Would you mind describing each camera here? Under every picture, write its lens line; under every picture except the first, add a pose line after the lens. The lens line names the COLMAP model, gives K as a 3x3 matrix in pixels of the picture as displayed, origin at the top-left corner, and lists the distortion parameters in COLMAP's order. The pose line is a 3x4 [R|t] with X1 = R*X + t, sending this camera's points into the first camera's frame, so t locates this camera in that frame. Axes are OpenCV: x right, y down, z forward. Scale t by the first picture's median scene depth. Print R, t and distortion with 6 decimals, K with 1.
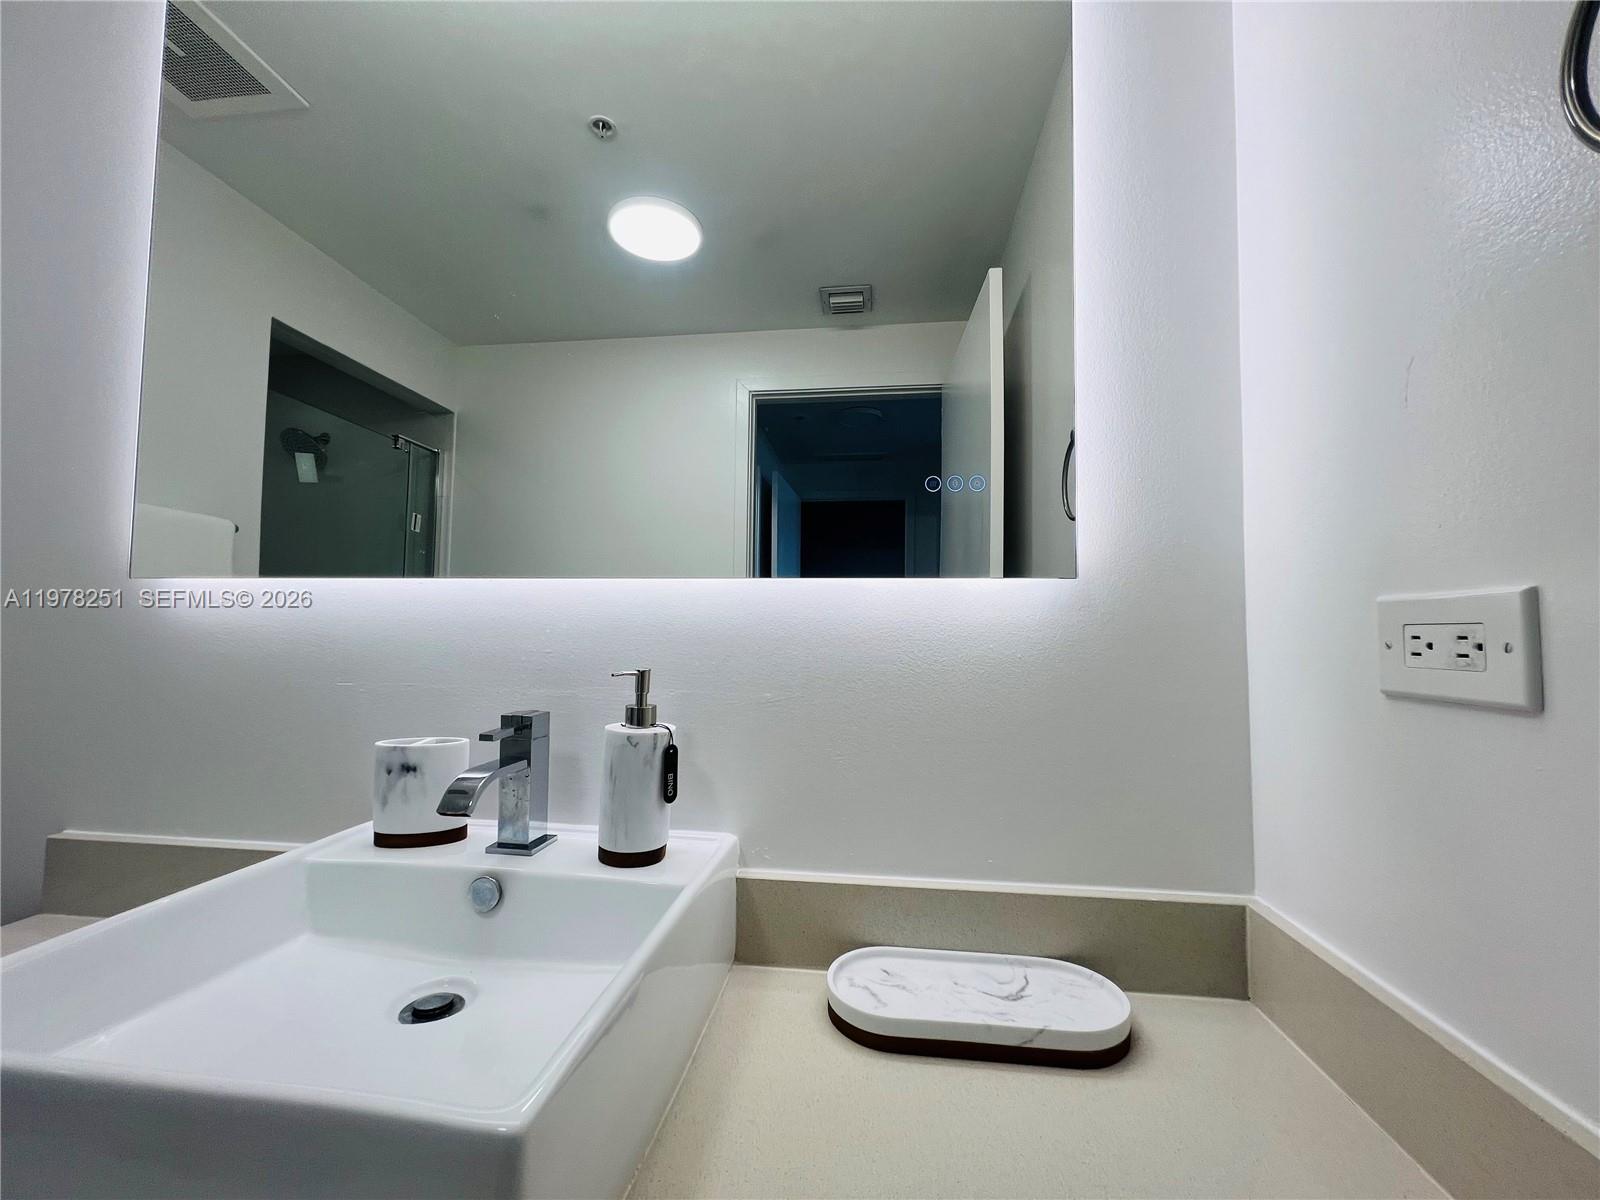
lens RADIAL K [[646.8, 0, 776.8], [0, 646.8, 597.1], [0, 0, 1]] dist [0.000982, -0.000131]
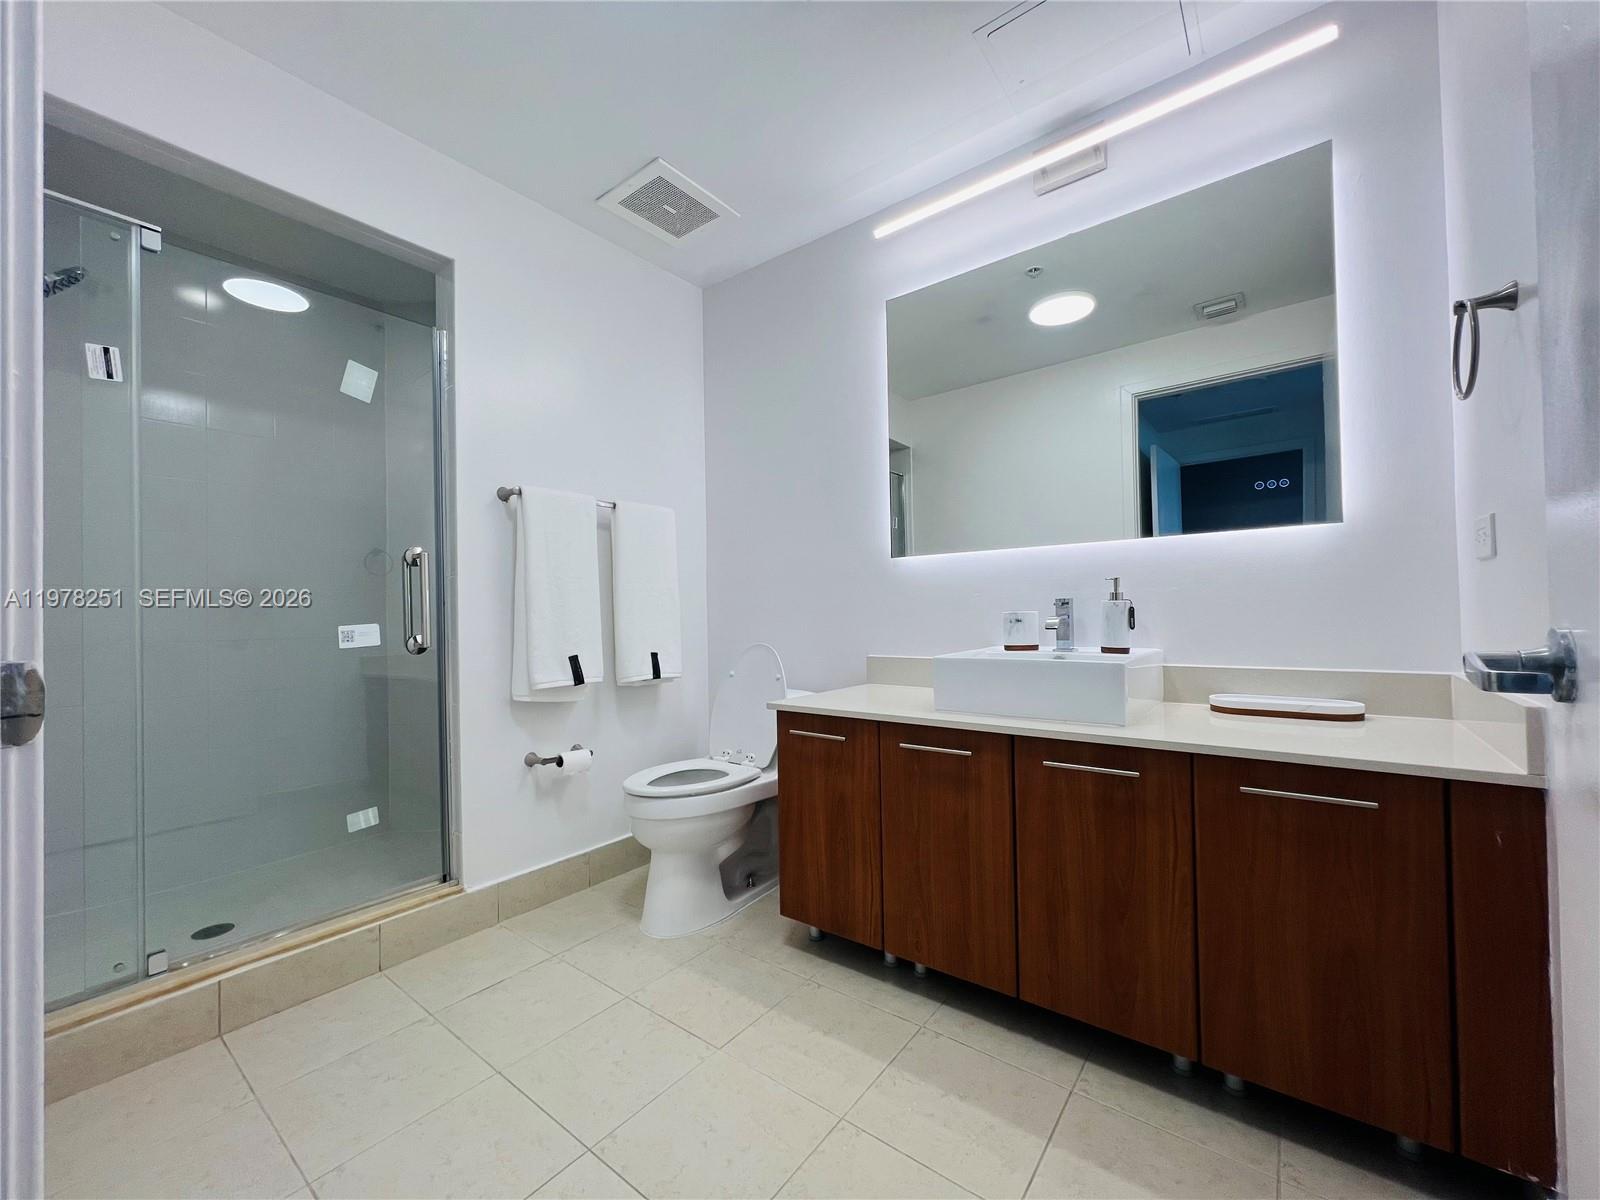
lens RADIAL K [[595.5, 0, 809.7], [0, 595.5, 613.7], [0, 0, 1]] dist [-0.001015, -0.000071]
pose [[0.867417, -0.030254, -0.496661, -0.025156], [0.067007, 0.996160, 0.056346, 0.010693], [0.493049, -0.082156, 0.866114, -0.400071]]
